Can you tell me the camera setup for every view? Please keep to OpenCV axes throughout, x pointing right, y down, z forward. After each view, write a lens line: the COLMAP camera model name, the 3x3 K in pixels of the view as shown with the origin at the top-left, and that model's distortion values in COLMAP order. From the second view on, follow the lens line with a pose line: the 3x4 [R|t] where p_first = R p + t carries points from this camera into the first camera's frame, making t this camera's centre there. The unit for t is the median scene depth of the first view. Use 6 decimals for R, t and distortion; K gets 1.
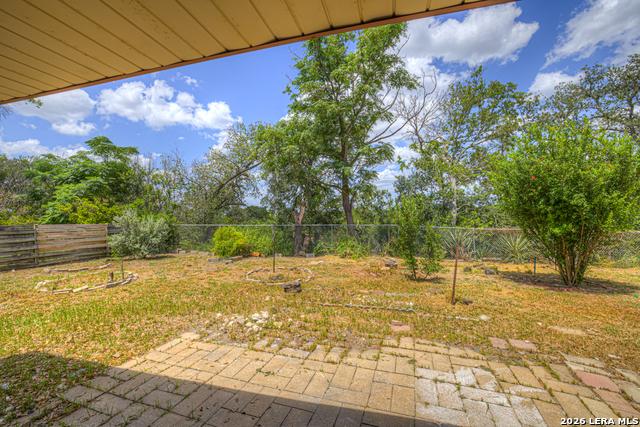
lens RADIAL K [[275.9, 0, 318.8], [0, 275.9, 209.3], [0, 0, 1]] dist [-0.037505, 0.012555]
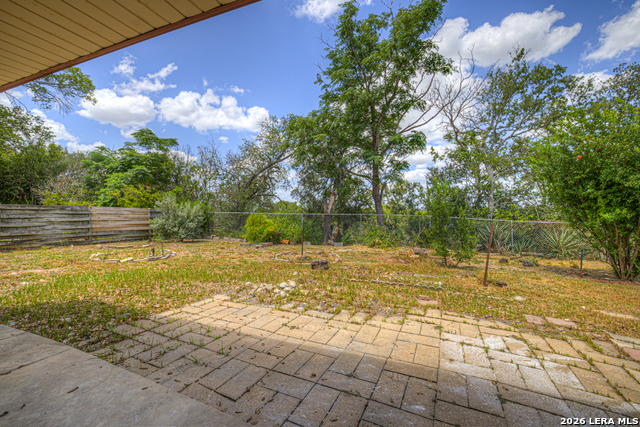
lens RADIAL K [[275.9, 0, 318.4], [0, 275.9, 209.0], [0, 0, 1]] dist [-0.037505, 0.012555]
pose [[0.993879, 0.020643, -0.108533, 0.002710], [-0.019806, 0.999765, 0.008781, 0.031436], [0.108688, -0.006577, 0.994054, -0.004795]]
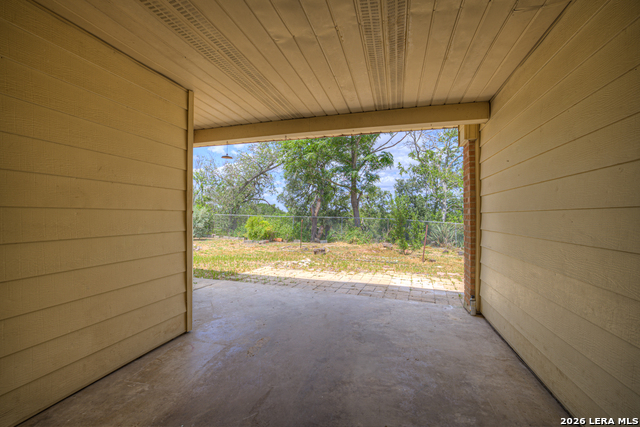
lens RADIAL K [[275.9, 0, 318.5], [0, 275.9, 203.5], [0, 0, 1]] dist [-0.037505, 0.012555]
pose [[0.999391, 0.031128, -0.015777, -0.039713], [-0.031463, 0.999275, -0.021430, 0.024021], [0.015098, 0.021913, 0.999646, -0.236399]]
